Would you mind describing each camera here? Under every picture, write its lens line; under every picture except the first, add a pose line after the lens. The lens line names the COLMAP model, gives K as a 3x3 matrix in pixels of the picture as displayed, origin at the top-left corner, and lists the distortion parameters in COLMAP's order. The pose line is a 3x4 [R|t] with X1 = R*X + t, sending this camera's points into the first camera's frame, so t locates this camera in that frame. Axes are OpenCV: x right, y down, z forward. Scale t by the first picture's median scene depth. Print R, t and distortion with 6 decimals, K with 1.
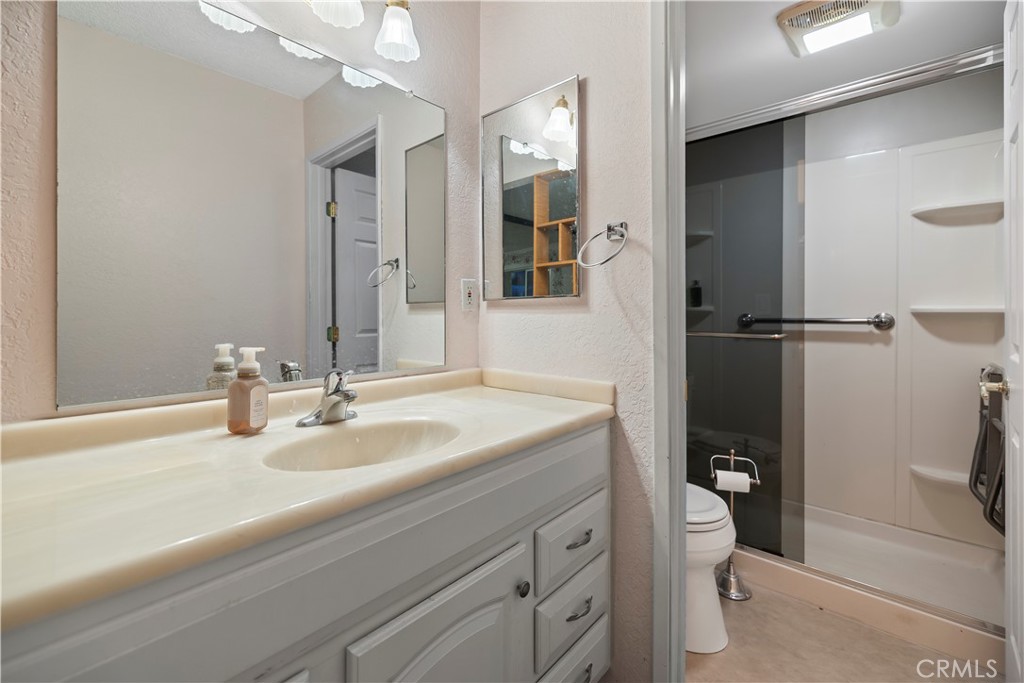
lens RADIAL K [[443.5, 0, 519.1], [0, 443.5, 332.4], [0, 0, 1]] dist [0.001617, 0.000166]
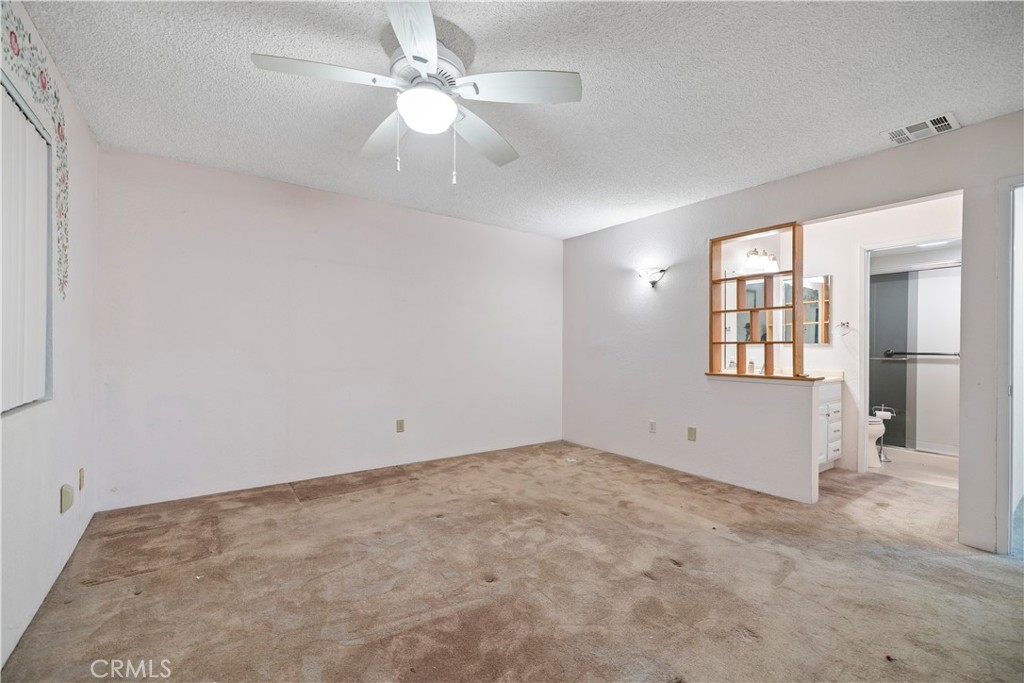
lens RADIAL K [[428.3, 0, 512.0], [0, 428.3, 341.5], [0, 0, 1]] dist [-0.012182, 0.000047]
pose [[0.970633, 0.020084, -0.239726, -0.980087], [-0.029619, 0.998904, -0.036236, 0.059478], [0.238736, 0.042273, 0.970164, -1.833225]]
